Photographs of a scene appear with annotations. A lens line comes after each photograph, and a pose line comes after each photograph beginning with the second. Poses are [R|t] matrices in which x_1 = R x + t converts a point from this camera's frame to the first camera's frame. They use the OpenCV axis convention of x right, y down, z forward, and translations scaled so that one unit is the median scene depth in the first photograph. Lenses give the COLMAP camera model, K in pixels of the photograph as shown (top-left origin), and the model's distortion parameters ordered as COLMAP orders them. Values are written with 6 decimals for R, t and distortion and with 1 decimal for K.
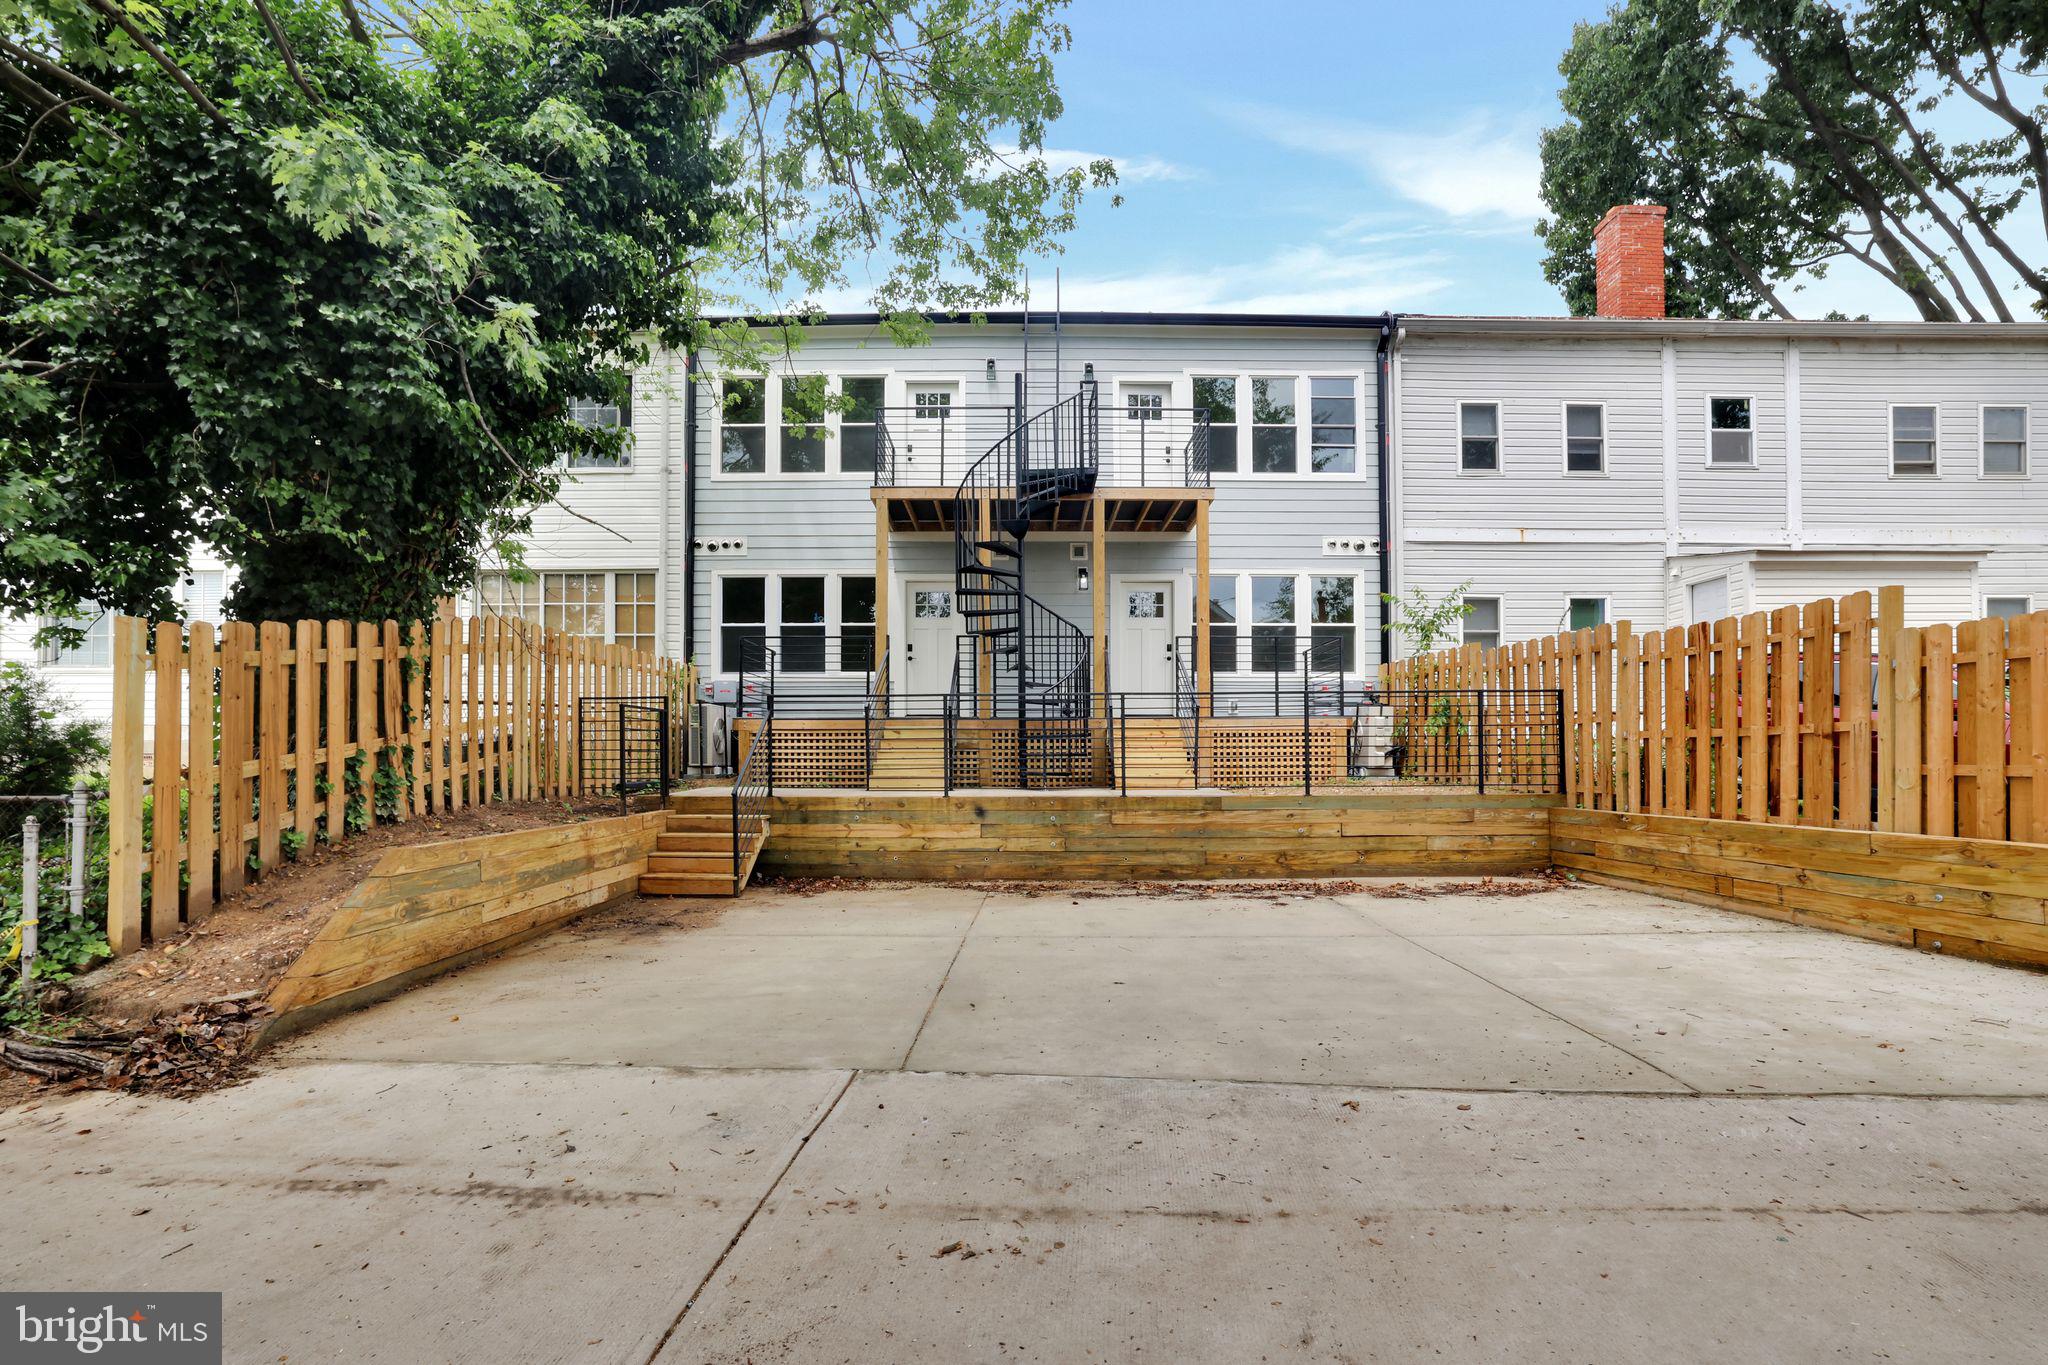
lens RADIAL K [[894.2, 0, 1023.2], [0, 894.2, 655.6], [0, 0, 1]] dist [-0.044152, 0.016457]
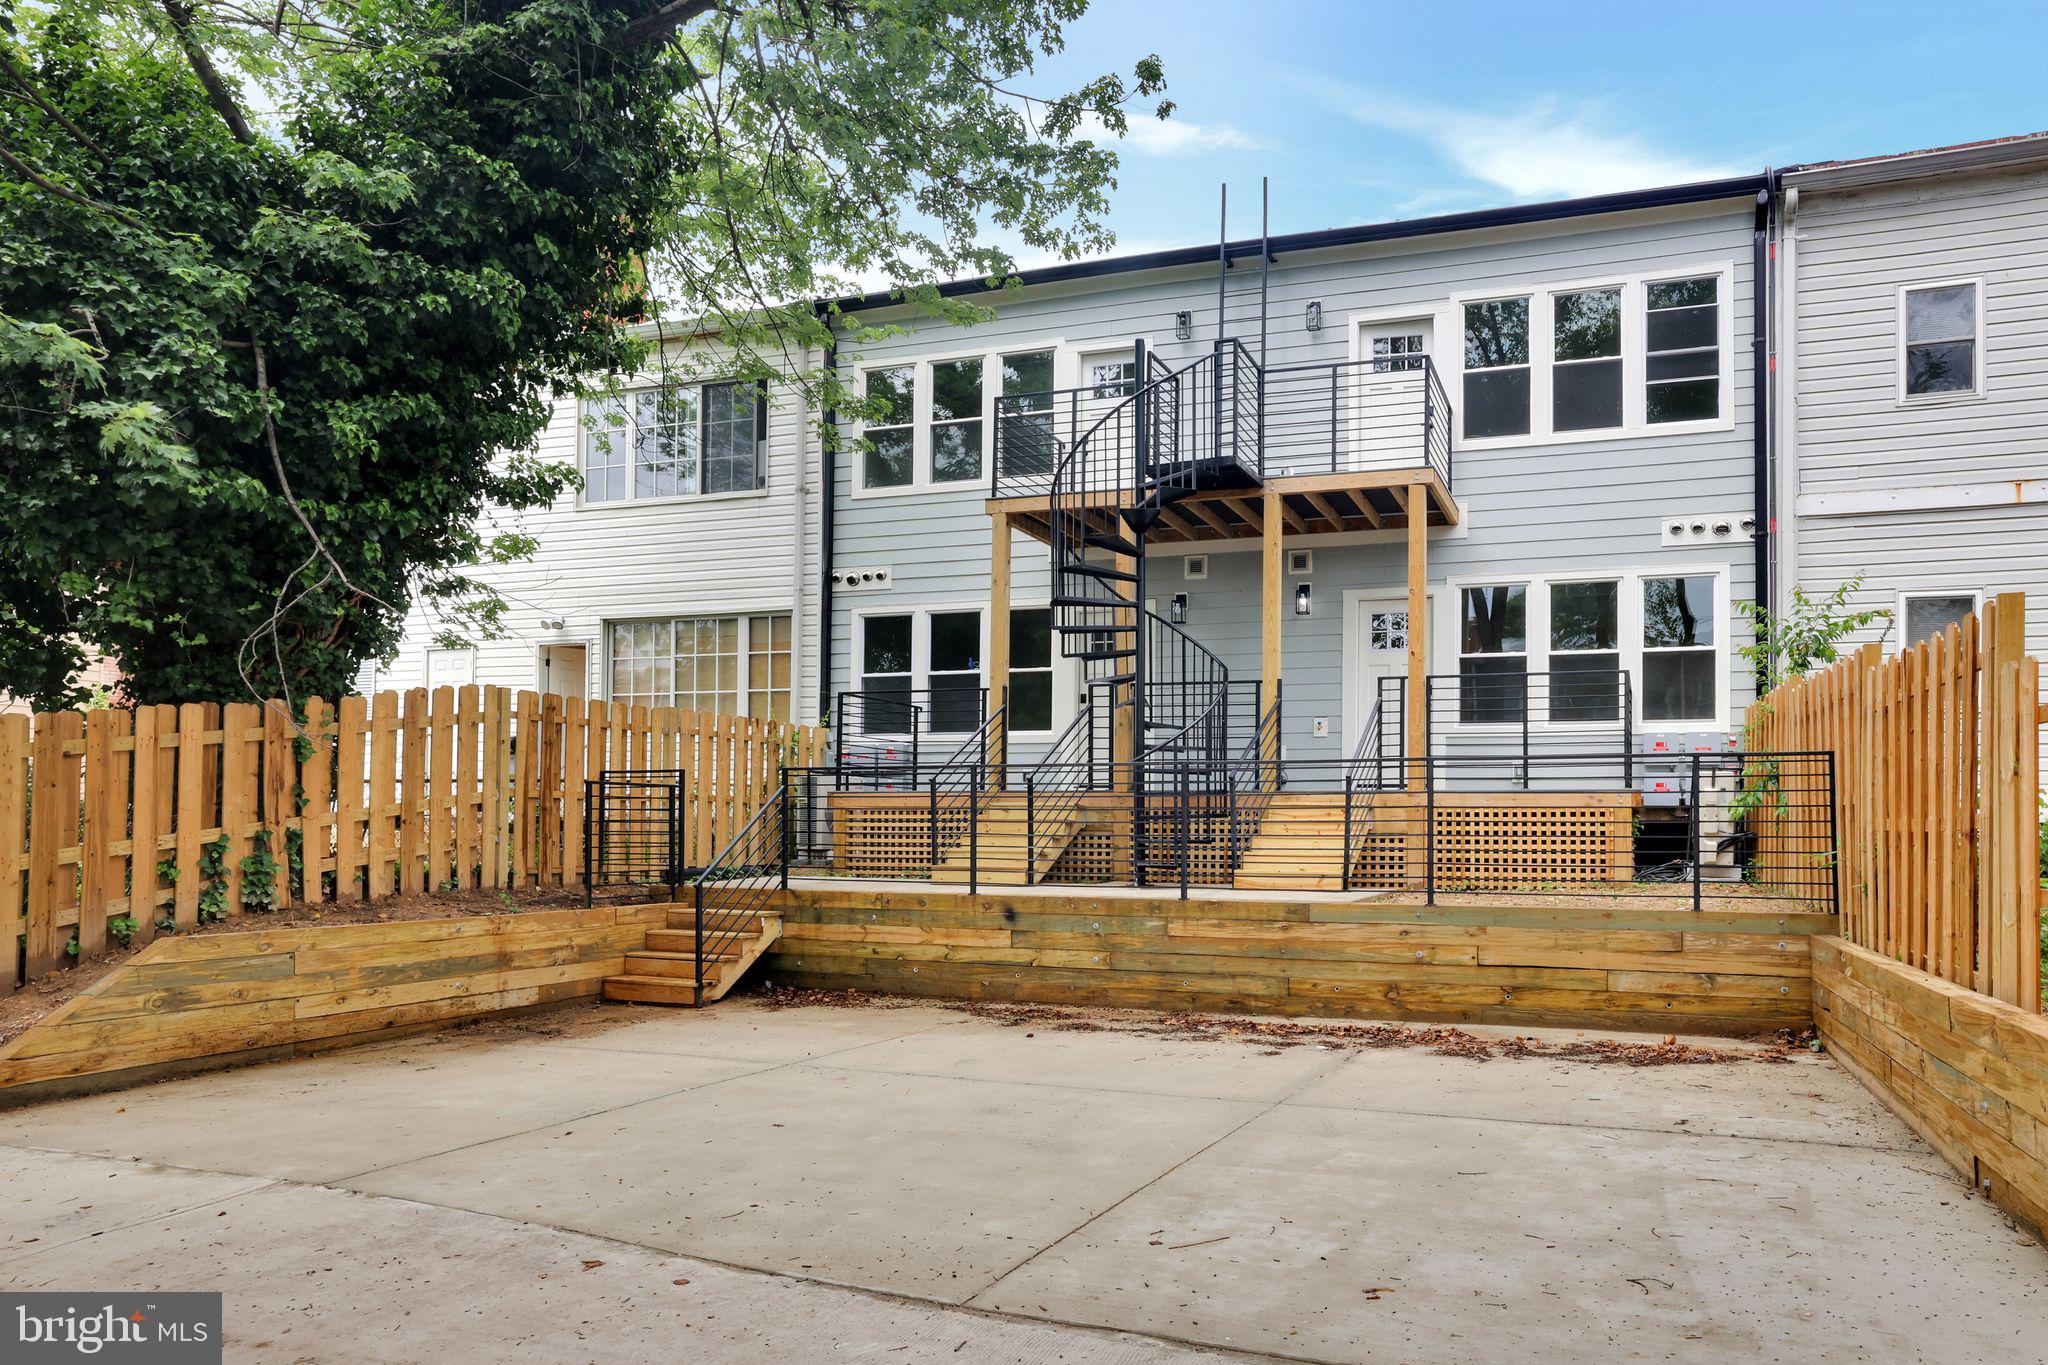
lens RADIAL K [[1197.1, 0, 1024.0], [0, 1197.1, 682.5], [0, 0, 1]] dist [-0.027735, 0.034129]
pose [[0.955372, -0.028697, -0.294009, 0.292463], [0.024221, 0.999529, -0.018853, -0.009346], [0.294412, 0.010891, 0.955617, -0.003559]]
